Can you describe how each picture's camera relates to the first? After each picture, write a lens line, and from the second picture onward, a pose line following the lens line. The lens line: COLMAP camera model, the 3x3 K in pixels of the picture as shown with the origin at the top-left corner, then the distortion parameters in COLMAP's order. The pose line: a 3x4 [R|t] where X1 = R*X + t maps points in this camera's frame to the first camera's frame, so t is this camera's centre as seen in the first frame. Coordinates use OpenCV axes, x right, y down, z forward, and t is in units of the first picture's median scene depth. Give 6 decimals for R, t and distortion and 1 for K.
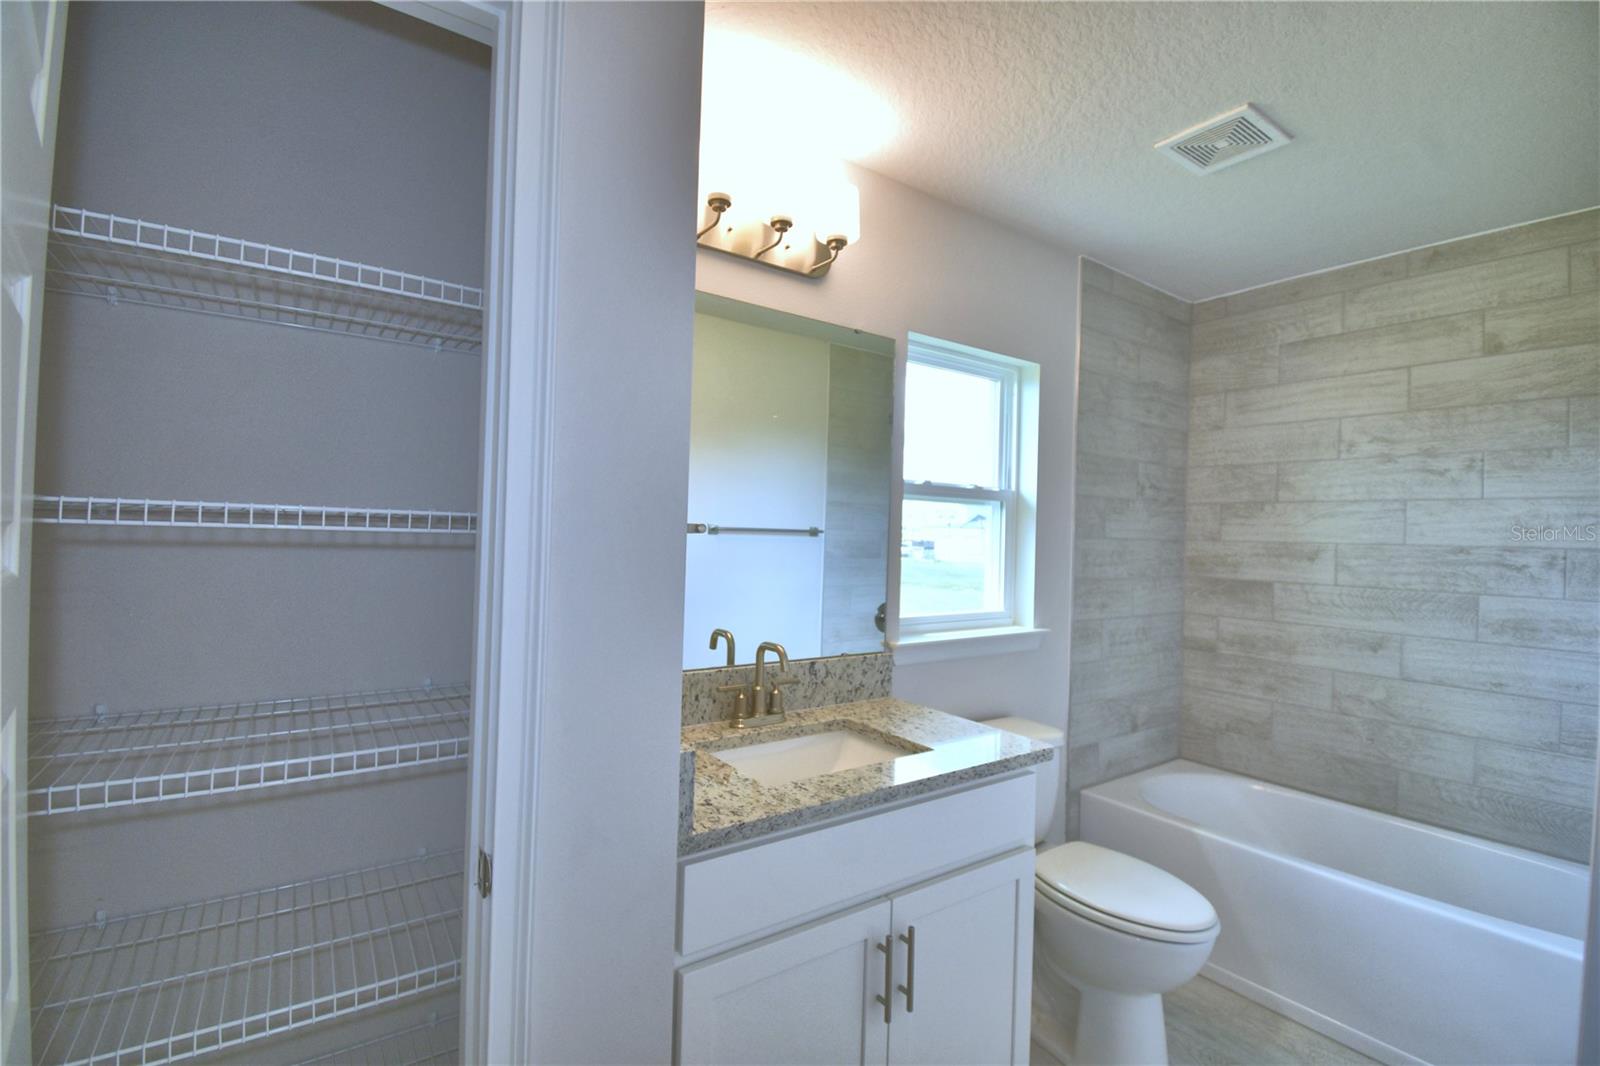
lens RADIAL K [[743.9, 0, 793.8], [0, 743.9, 538.0], [0, 0, 1]] dist [0.000529, -0.000973]
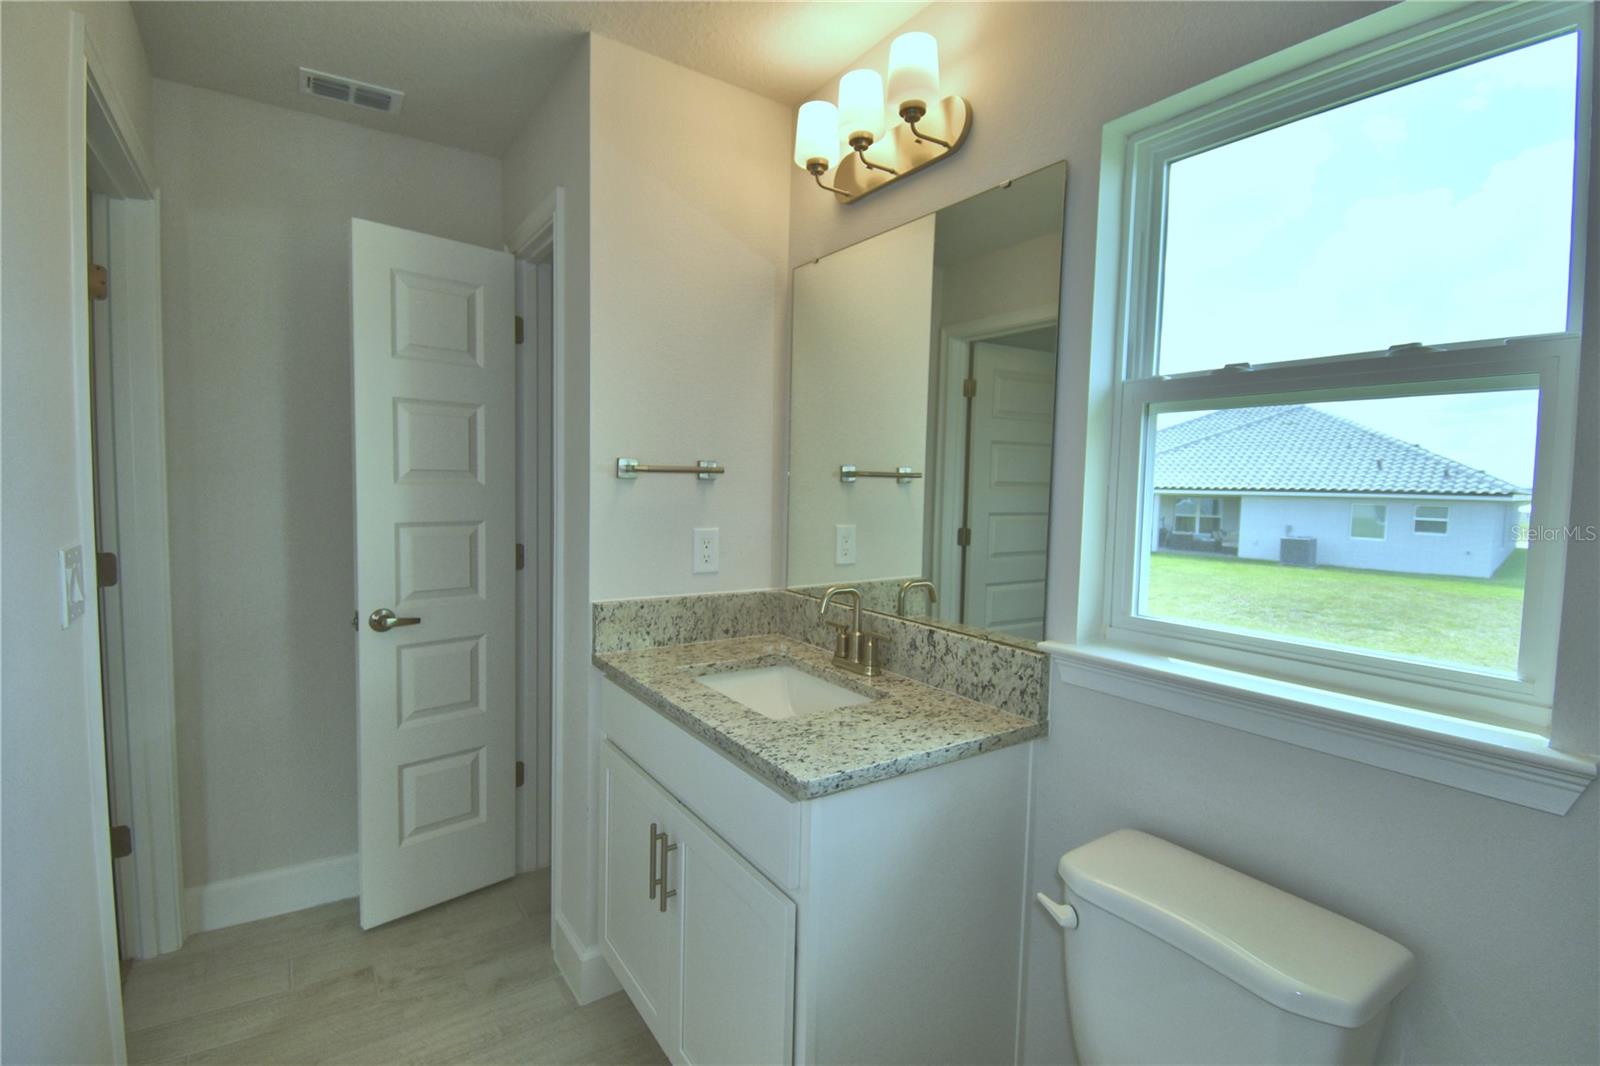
lens RADIAL K [[743.9, 0, 793.8], [0, 743.9, 538.0], [0, 0, 1]] dist [0.000529, -0.000973]
pose [[-0.014119, 0.047039, -0.998793, 0.658287], [-0.028196, 0.998477, 0.047422, 0.023922], [0.999503, 0.028832, -0.012772, 0.669799]]
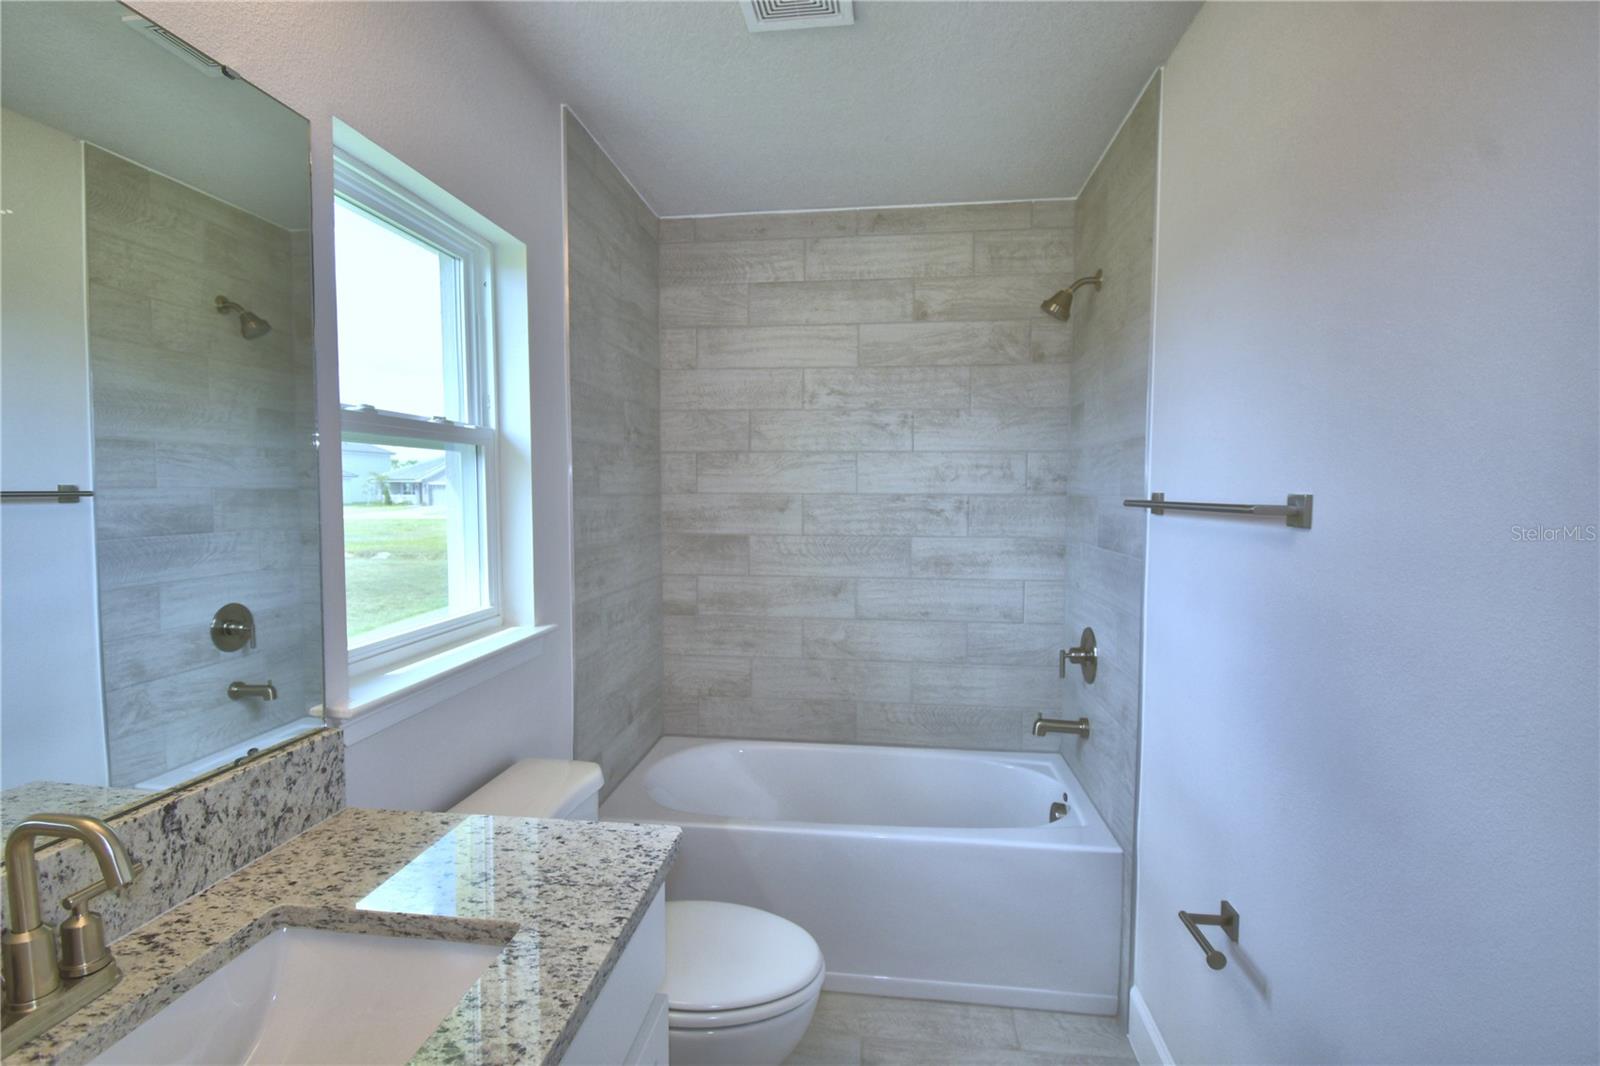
lens RADIAL K [[743.9, 0, 793.8], [0, 743.9, 538.0], [0, 0, 1]] dist [0.000529, -0.000973]
pose [[0.668506, -0.072326, 0.740182, -0.031141], [0.018667, 0.996578, 0.080520, -0.014764], [-0.743472, -0.040011, 0.667569, 0.345071]]
